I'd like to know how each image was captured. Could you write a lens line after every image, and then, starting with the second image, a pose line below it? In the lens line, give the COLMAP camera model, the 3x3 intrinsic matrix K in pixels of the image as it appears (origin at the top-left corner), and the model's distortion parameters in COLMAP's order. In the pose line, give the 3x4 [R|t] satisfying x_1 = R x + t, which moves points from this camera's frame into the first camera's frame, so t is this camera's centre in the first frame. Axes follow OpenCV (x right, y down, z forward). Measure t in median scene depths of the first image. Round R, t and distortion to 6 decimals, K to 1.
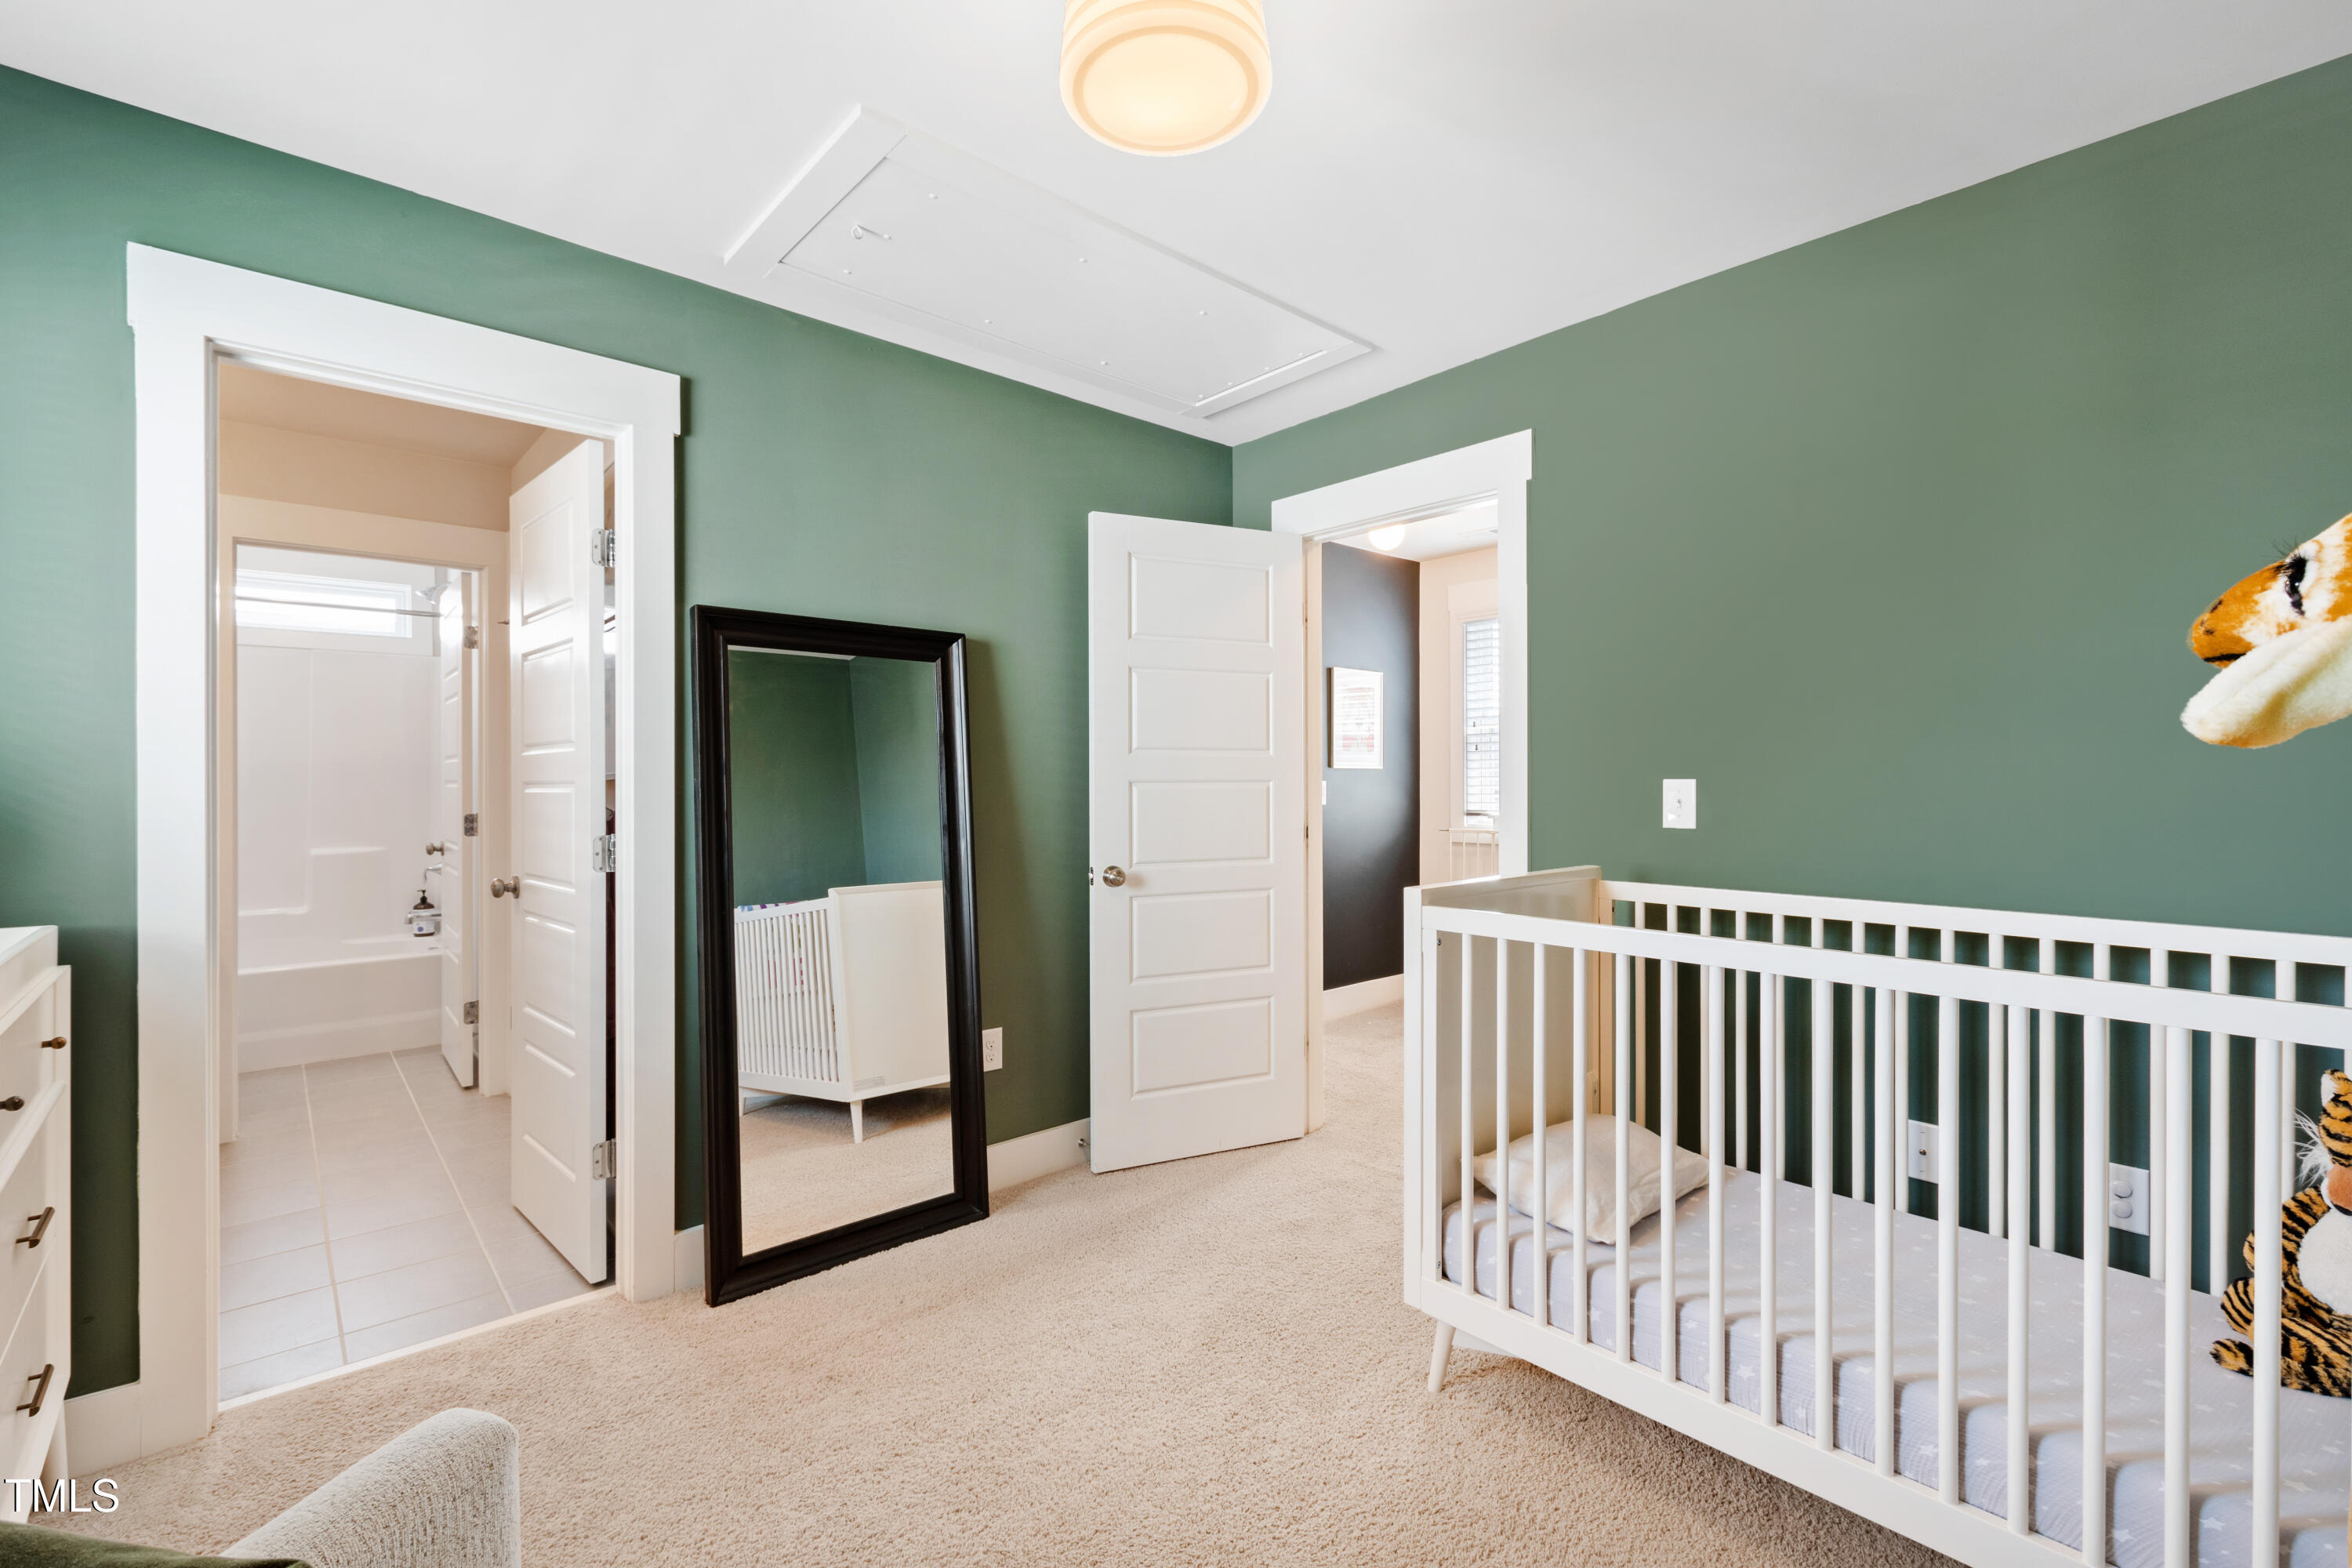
lens RADIAL K [[1028.9, 0, 1165.8], [0, 1028.9, 772.5], [0, 0, 1]] dist [0.001093, -0.000052]
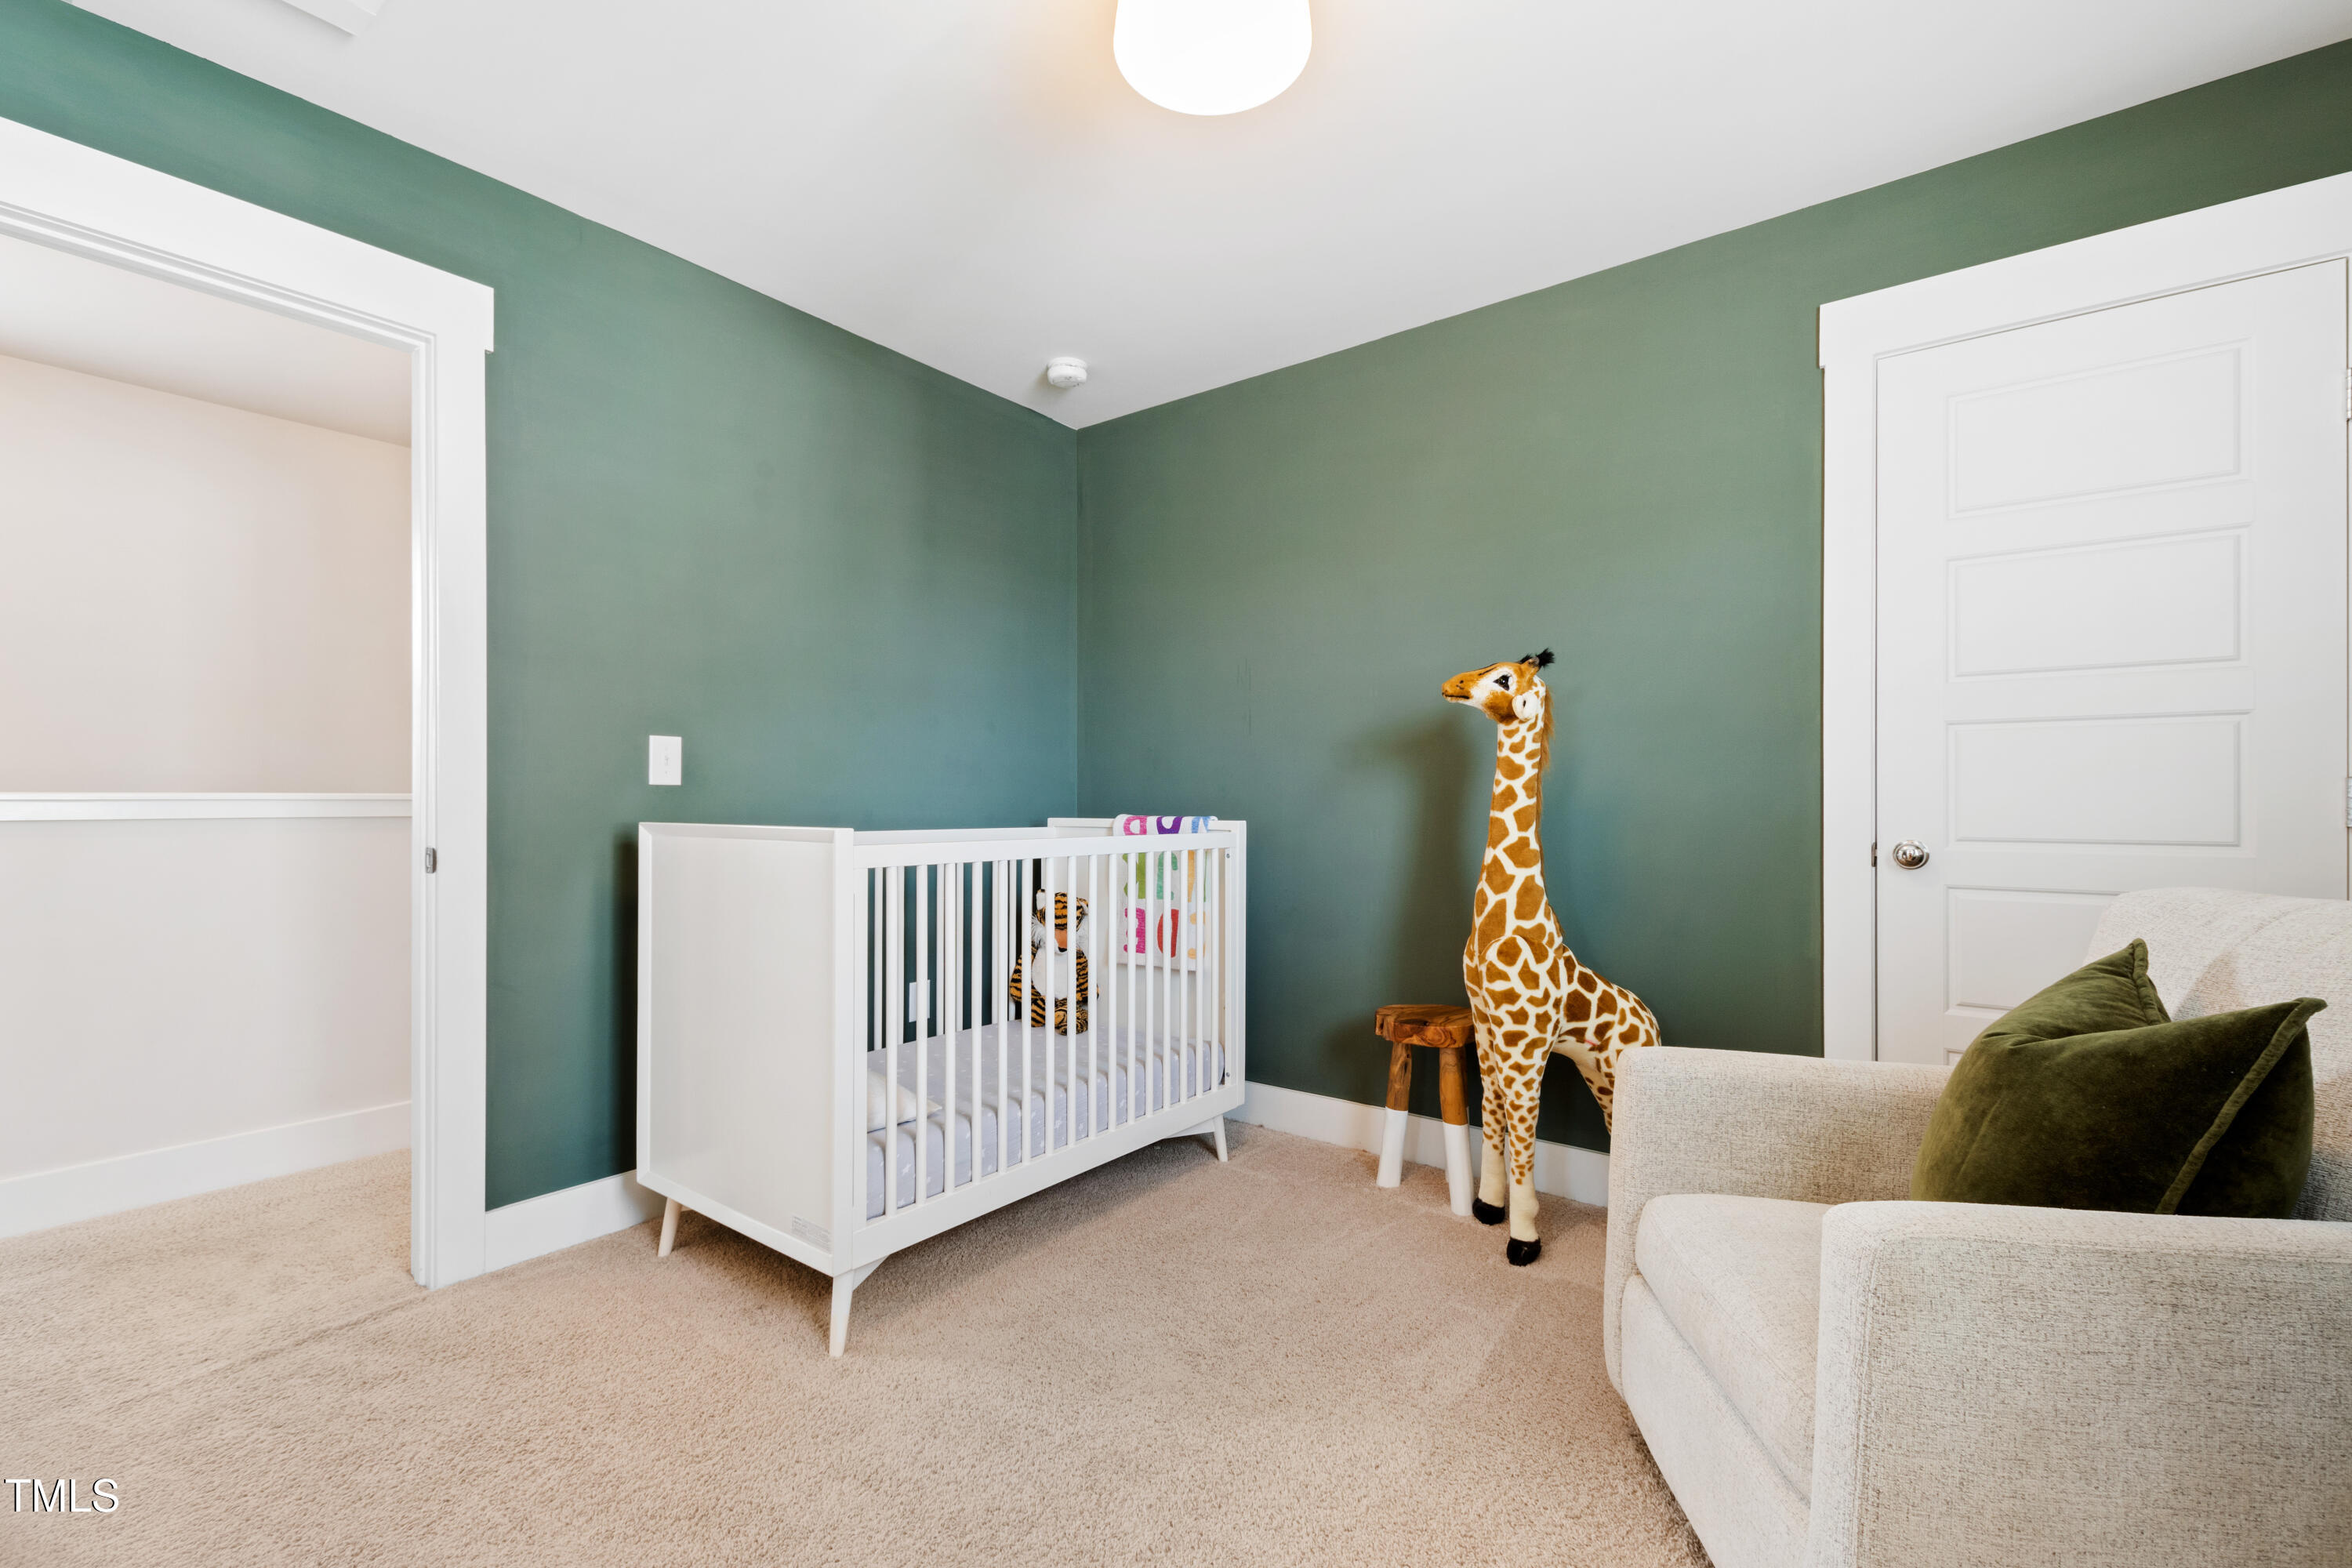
lens RADIAL K [[1031.3, 0, 1163.2], [0, 1031.3, 792.8], [0, 0, 1]] dist [0.014090, 0.000081]
pose [[-0.168356, 0.009300, 0.985682, -0.598431], [-0.008756, 0.999902, -0.010930, 0.070321], [-0.985687, -0.010471, -0.168258, 0.691650]]
